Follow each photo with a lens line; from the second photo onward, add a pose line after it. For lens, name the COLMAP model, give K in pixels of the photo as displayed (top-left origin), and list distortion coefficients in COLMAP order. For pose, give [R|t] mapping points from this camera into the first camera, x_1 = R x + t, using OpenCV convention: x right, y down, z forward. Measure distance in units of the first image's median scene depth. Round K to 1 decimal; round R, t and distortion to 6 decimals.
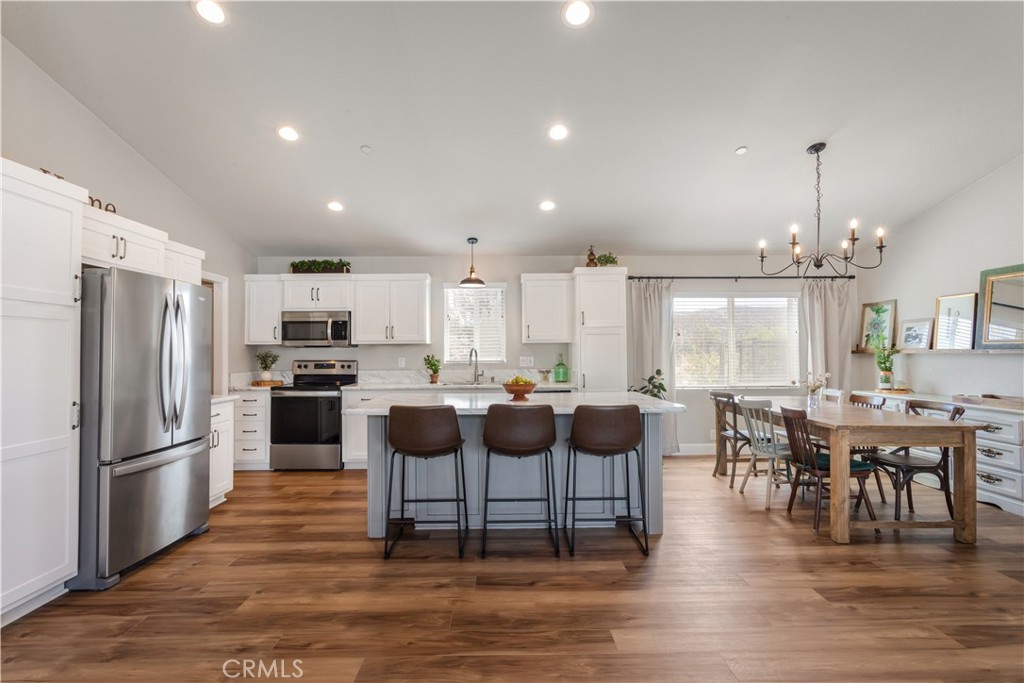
lens RADIAL K [[492.1, 0, 512.0], [0, 492.1, 341.5], [0, 0, 1]] dist [0.000796, -0.000065]
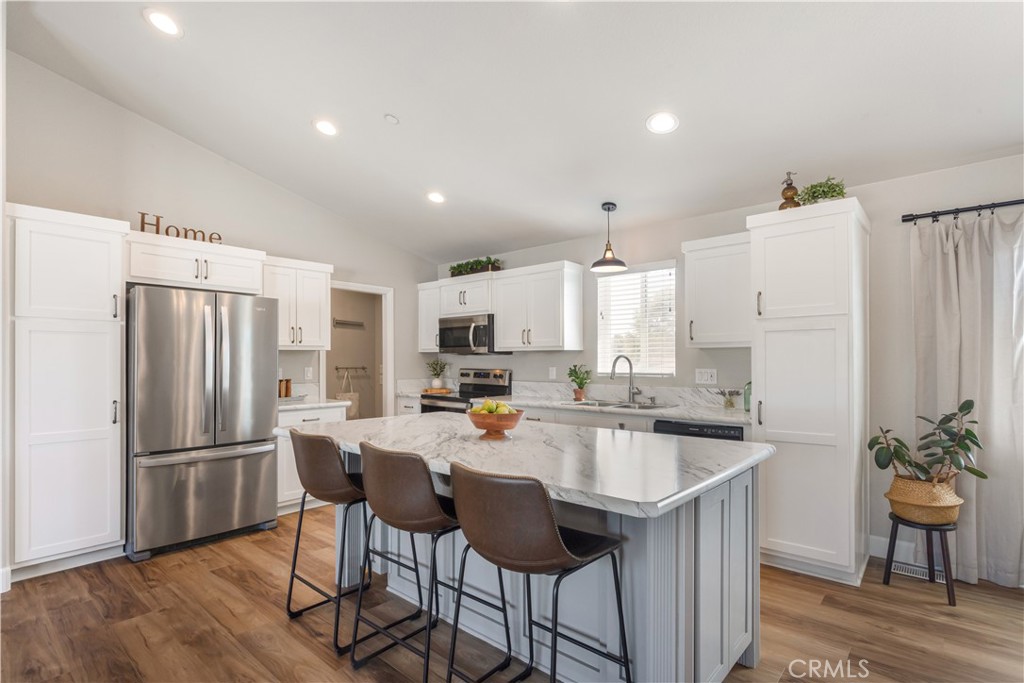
lens RADIAL K [[502.7, 0, 511.5], [0, 502.7, 355.7], [0, 0, 1]] dist [-0.001713, 0.000370]
pose [[0.734921, 0.000909, -0.678152, 0.312690], [0.009252, 0.999893, 0.011367, 0.003681], [0.678089, -0.014628, 0.734834, 0.360206]]
